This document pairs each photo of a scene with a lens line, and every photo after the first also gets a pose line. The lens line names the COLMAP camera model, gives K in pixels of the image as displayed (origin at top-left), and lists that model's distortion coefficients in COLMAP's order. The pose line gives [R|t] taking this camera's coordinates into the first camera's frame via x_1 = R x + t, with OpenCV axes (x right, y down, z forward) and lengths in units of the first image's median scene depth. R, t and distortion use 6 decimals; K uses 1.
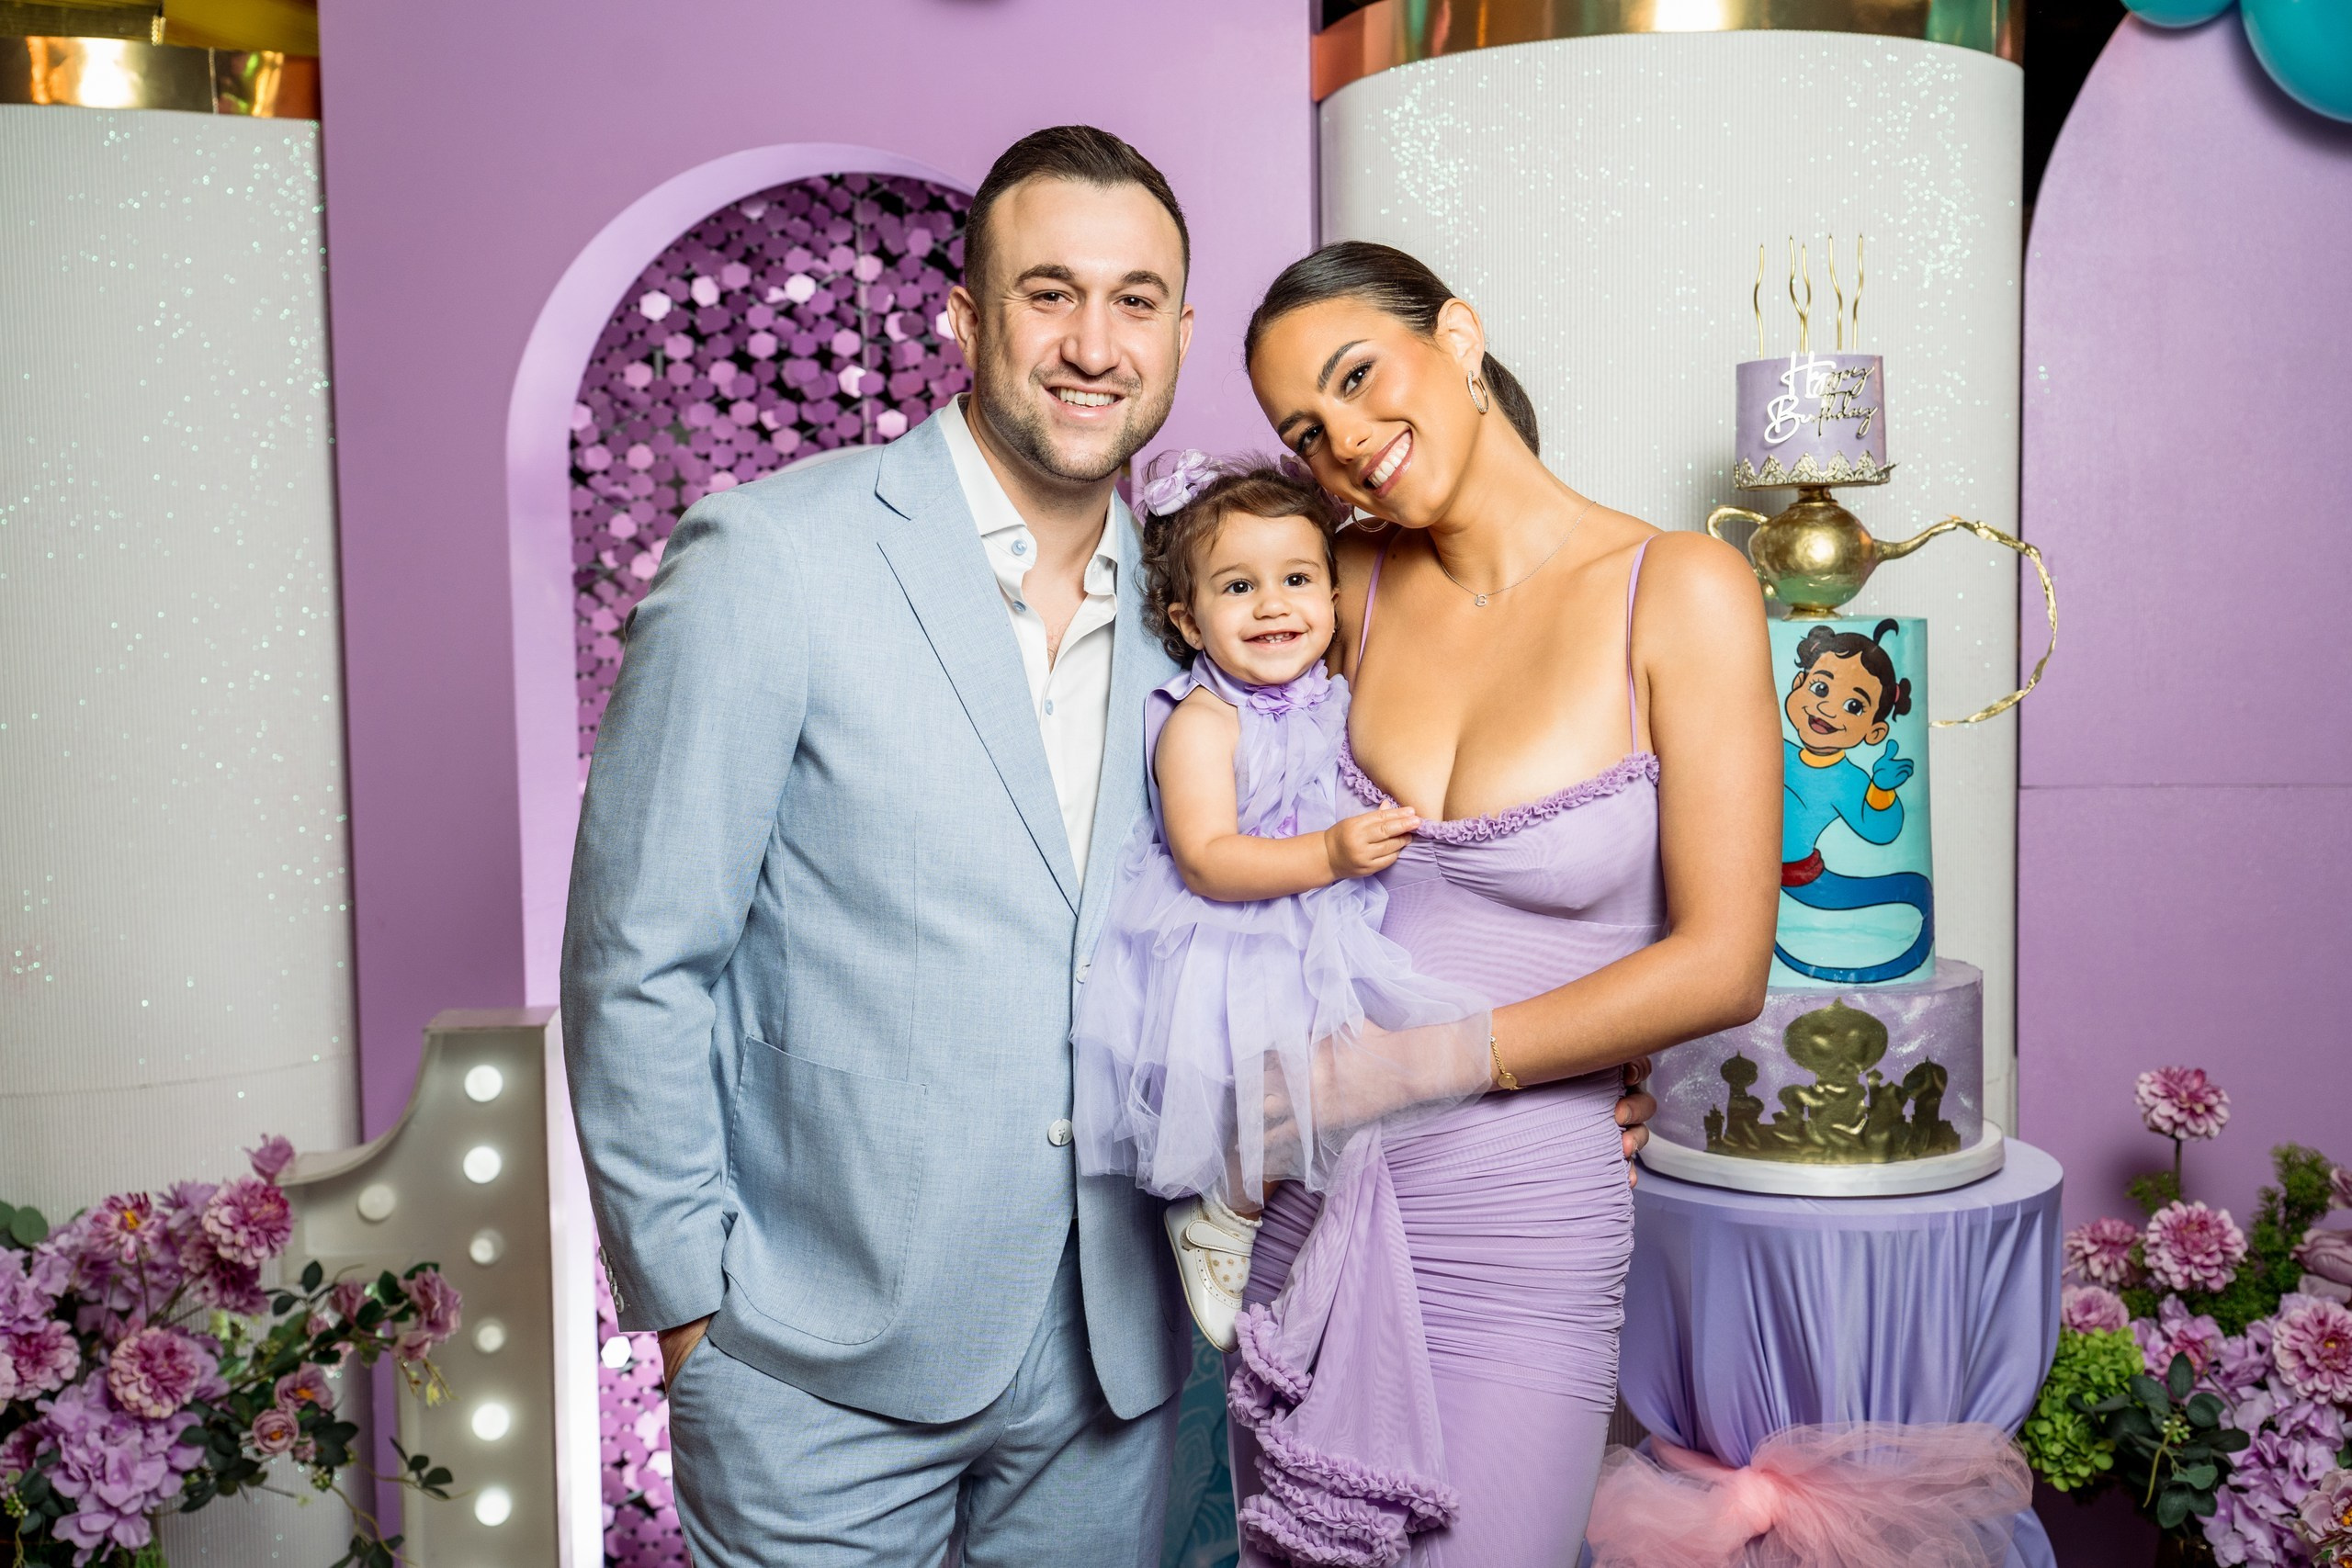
lens RADIAL K [[2574.6, 0, 1178.1], [0, 2574.6, 774.9], [0, 0, 1]] dist [0.023765, 0.000000]
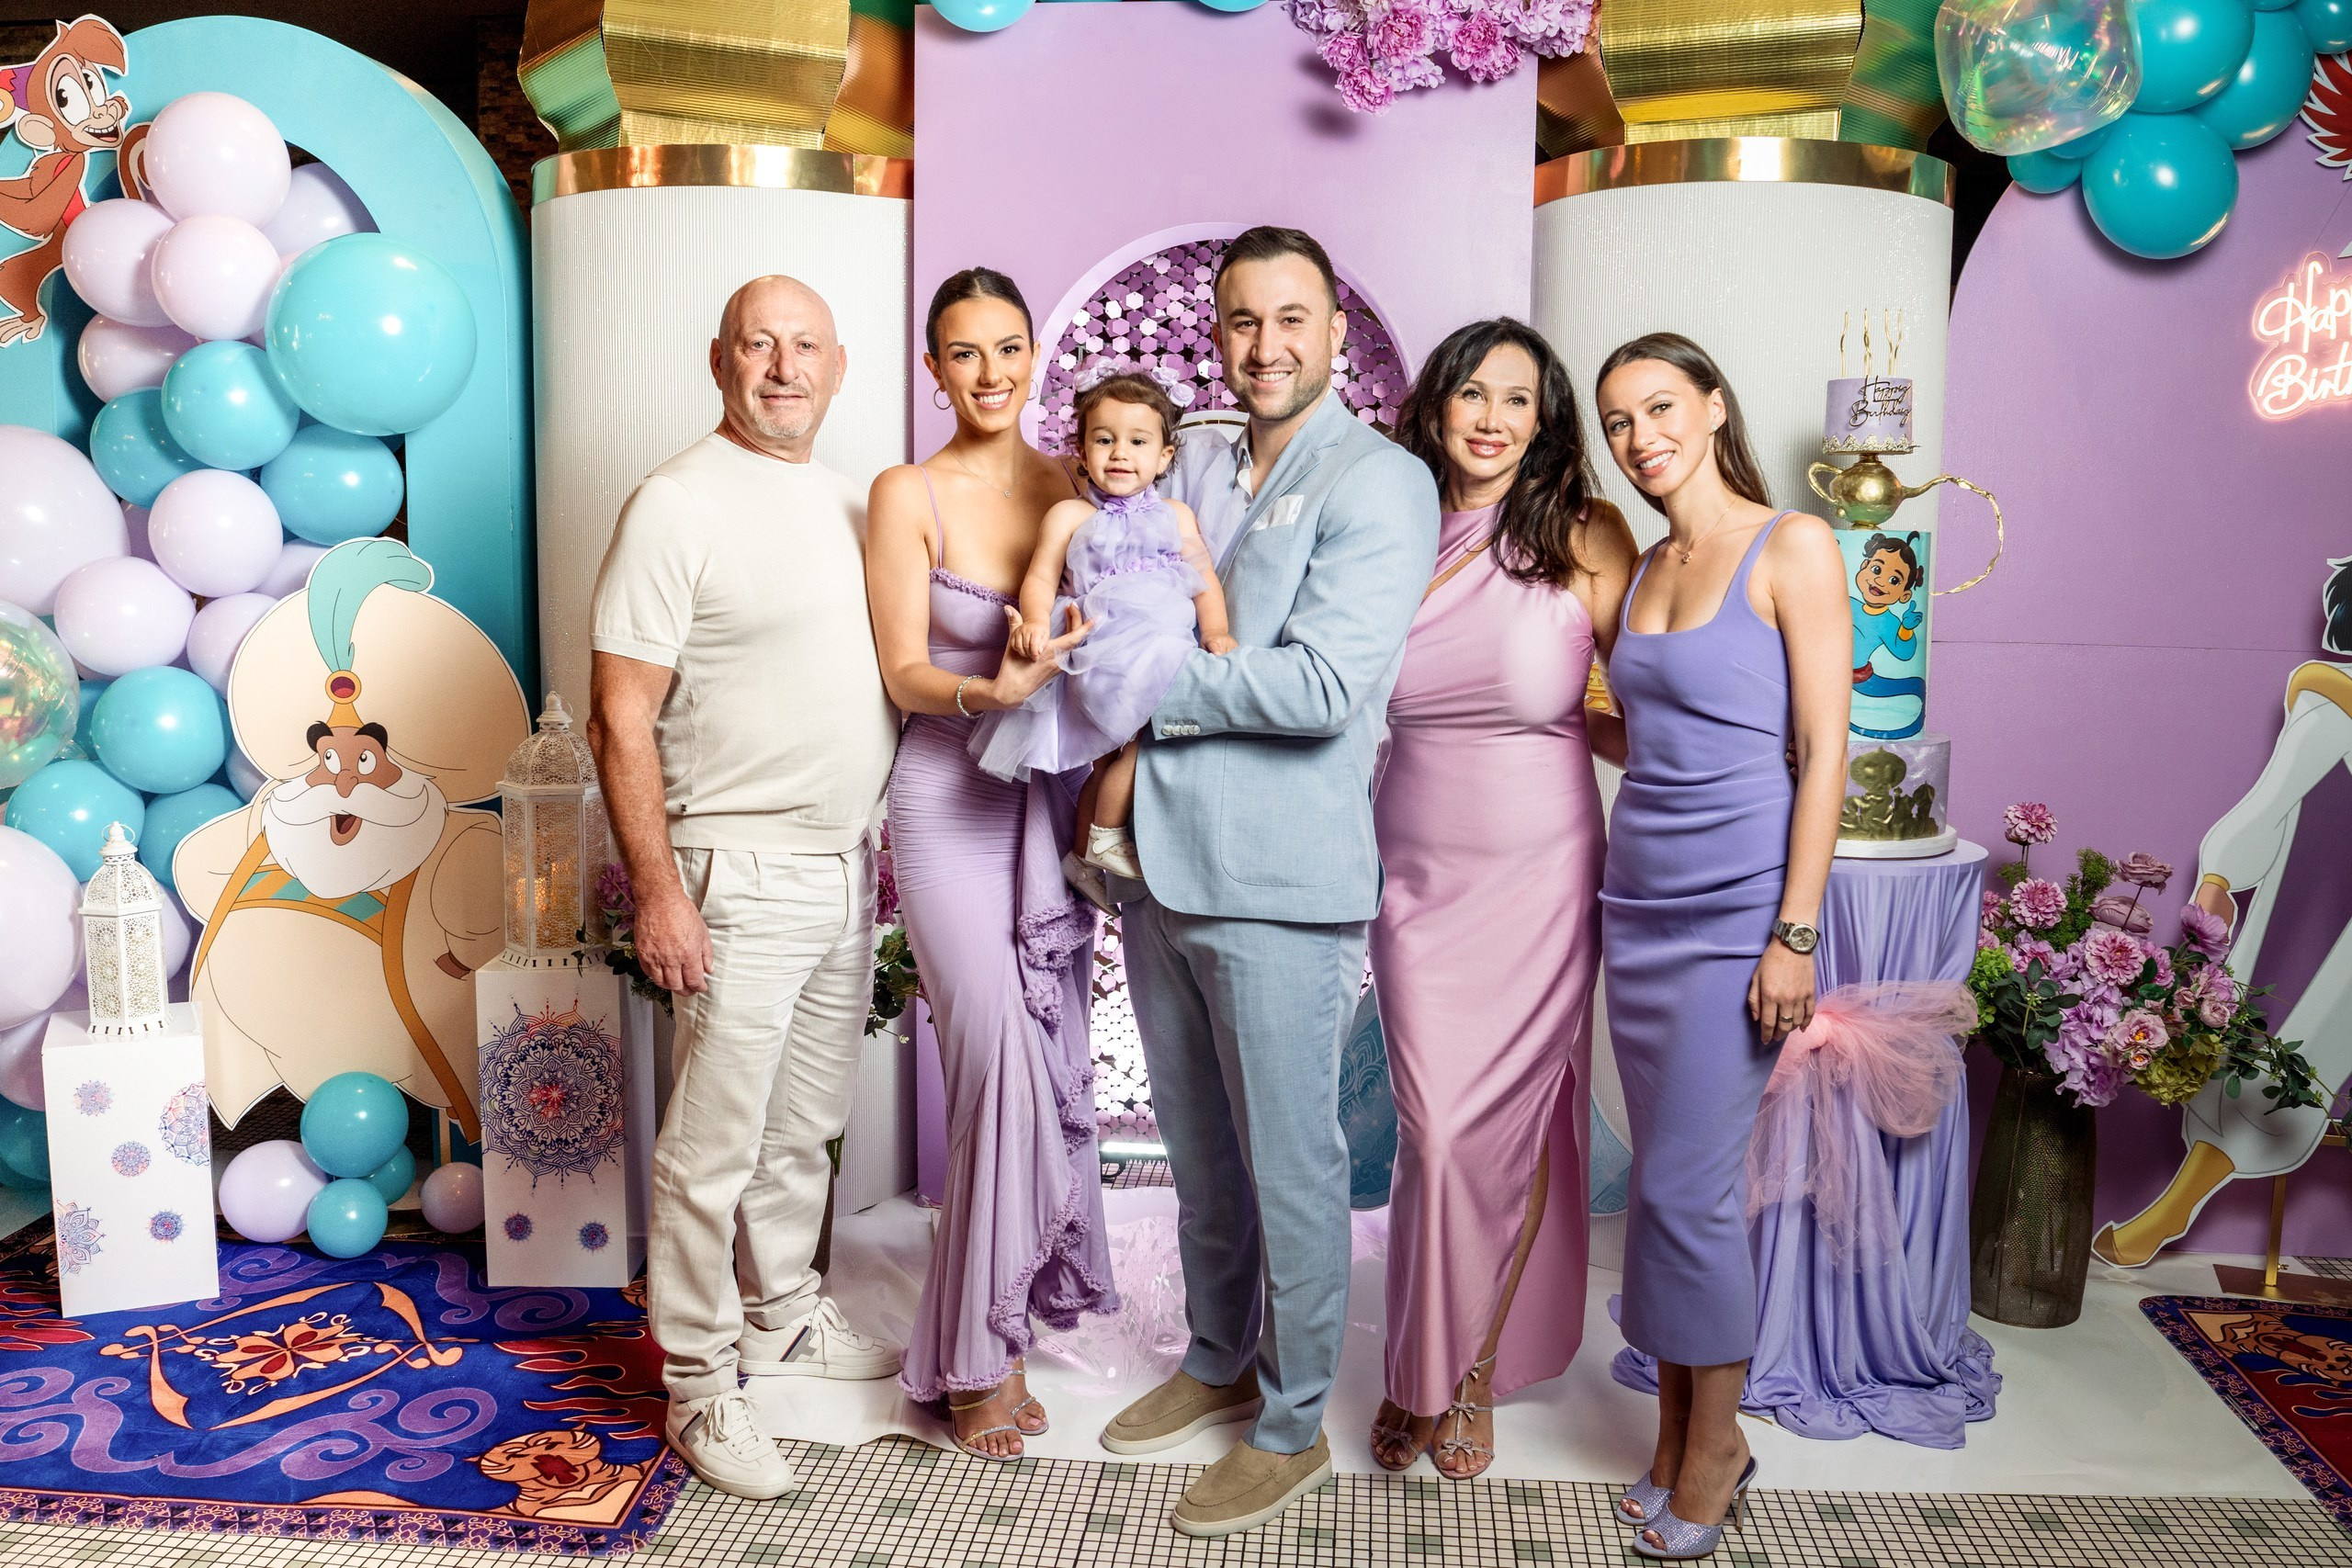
lens RADIAL K [[1887.4, 0, 1152.2], [0, 1887.4, 781.5], [0, 0, 1]] dist [-0.069023, -0.017769]
pose [[0.999403, 0.024856, 0.023980, -0.203422], [-0.026327, 0.997659, 0.063110, 0.032584], [-0.022356, -0.063704, 0.997718, -0.196986]]
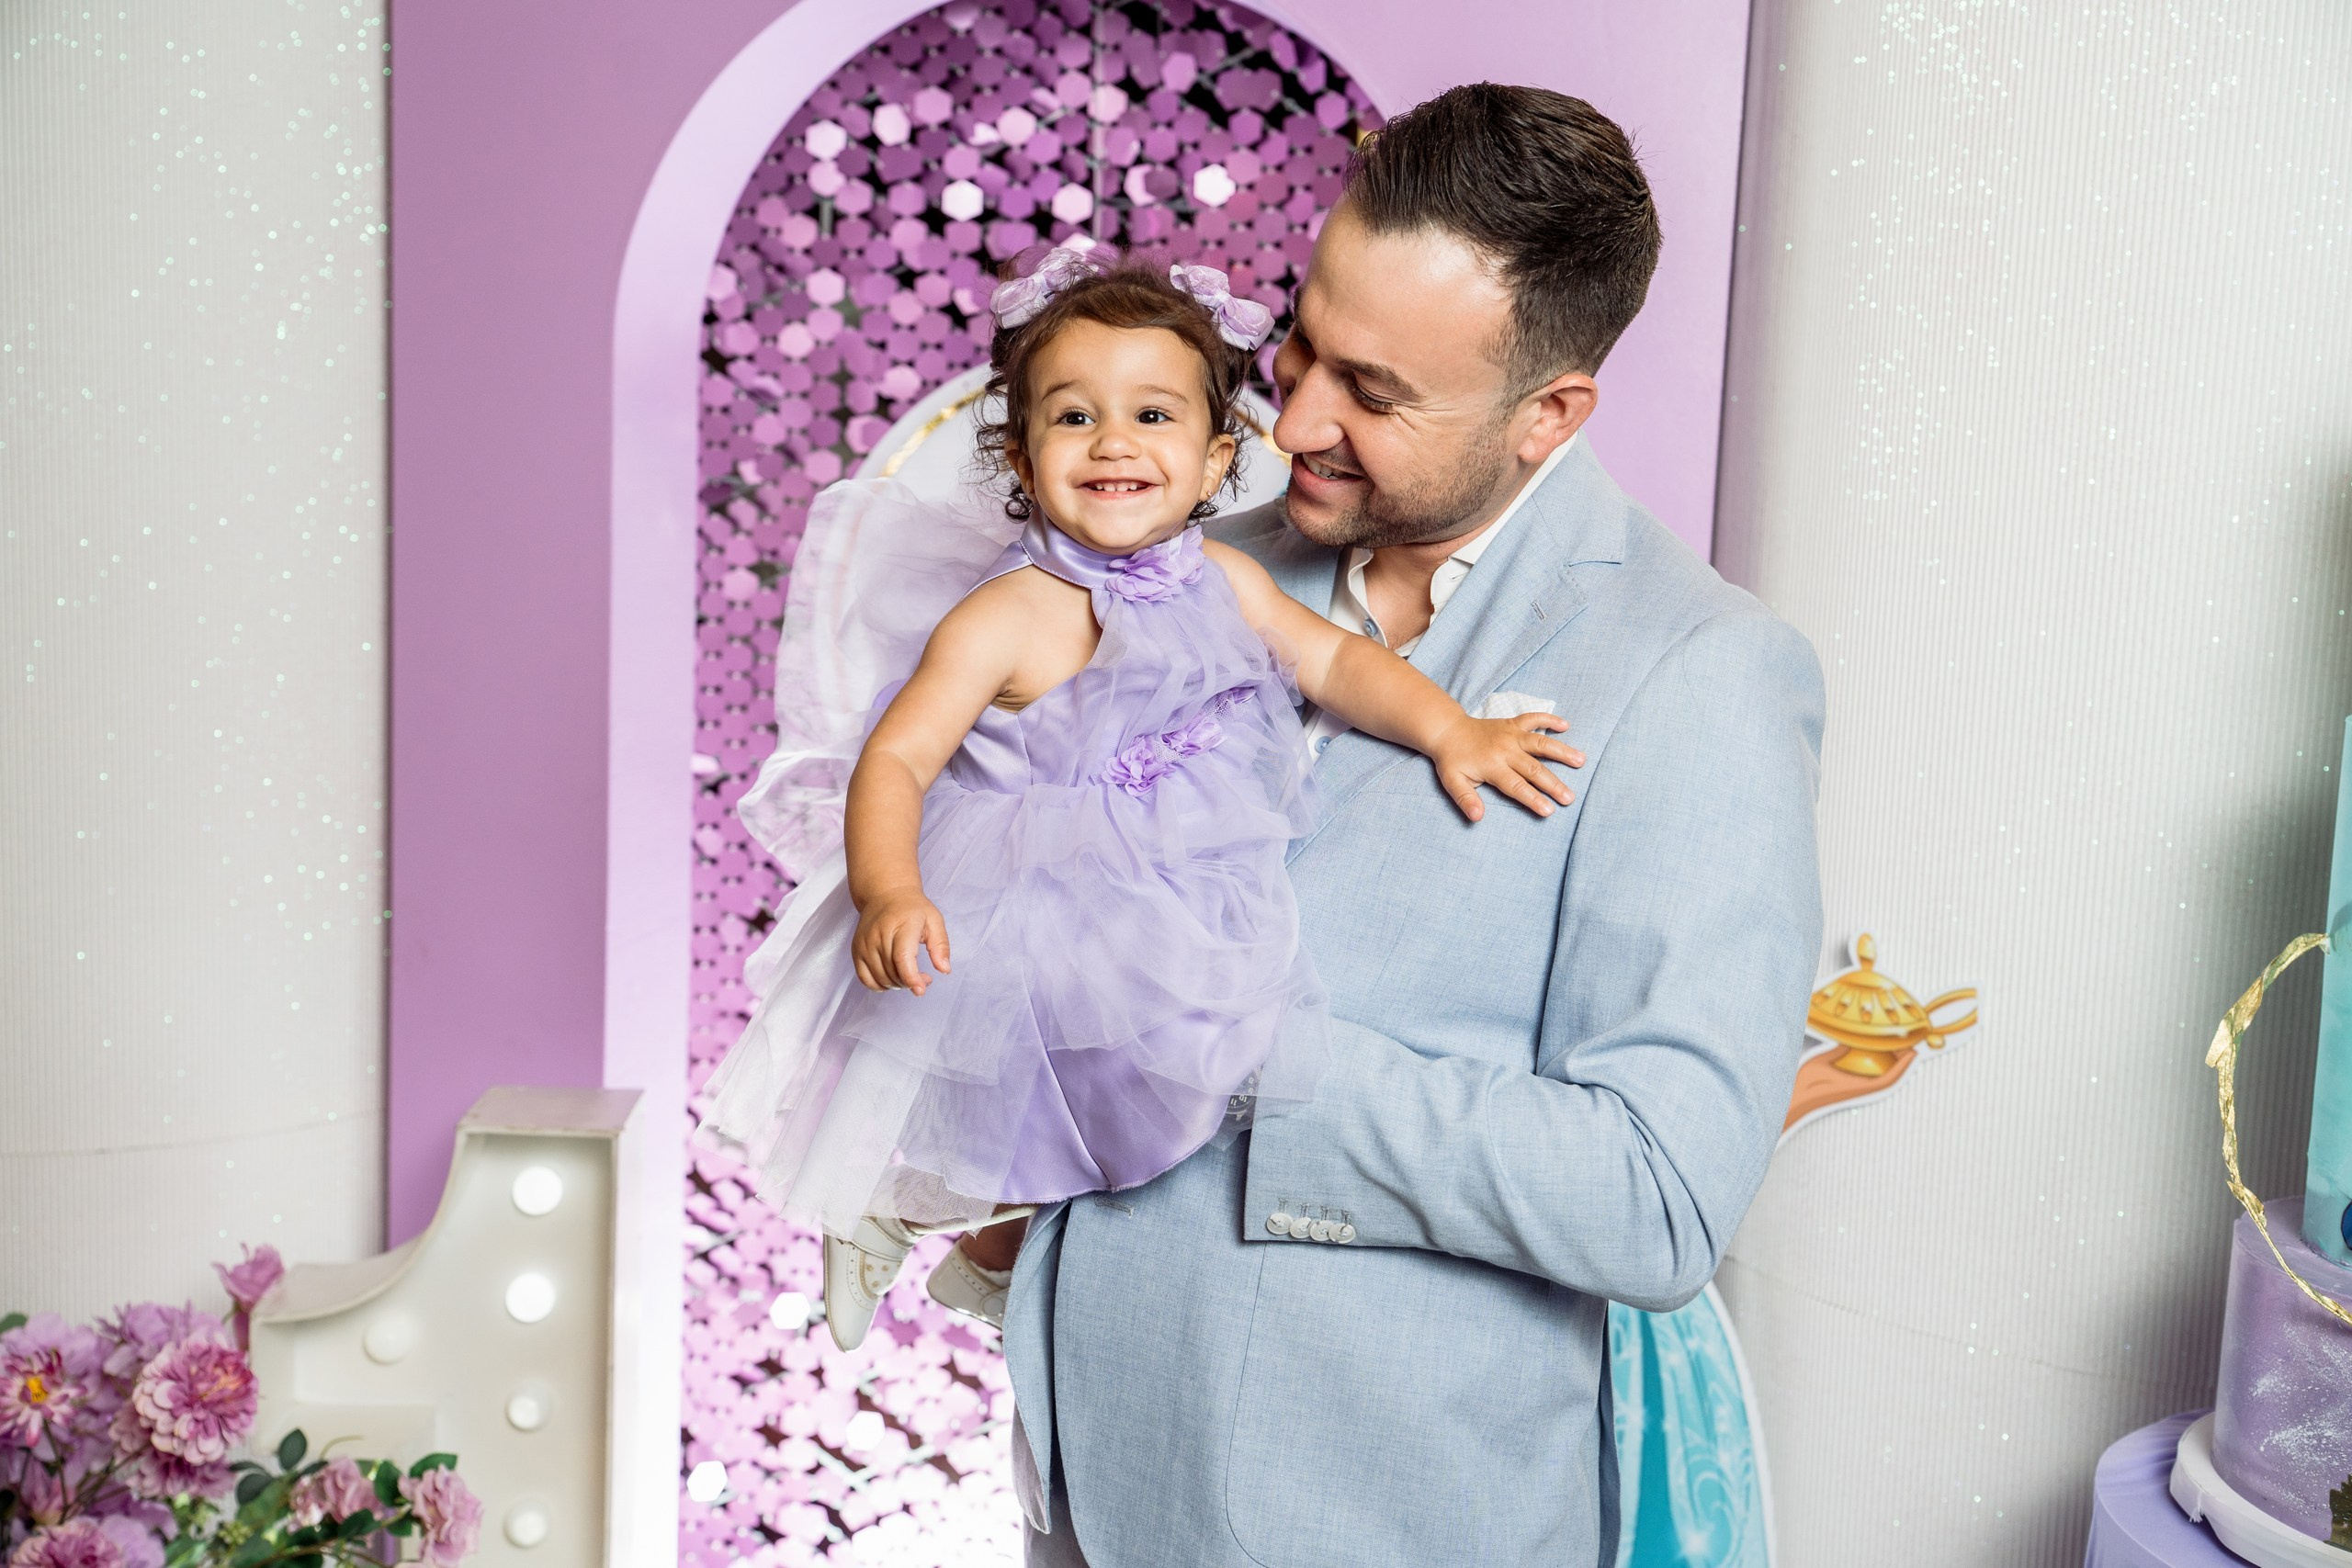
lens RADIAL K [[2704.0, 0, 1175.3], [0, 2704.0, 782.9], [0, 0, 1]] dist [0.042238, 0.000000]
pose [[0.995721, 0.063797, -0.066860, -0.039971], [-0.059976, 0.996532, 0.057678, -0.052426], [0.070308, -0.053422, 0.996094, 0.231964]]
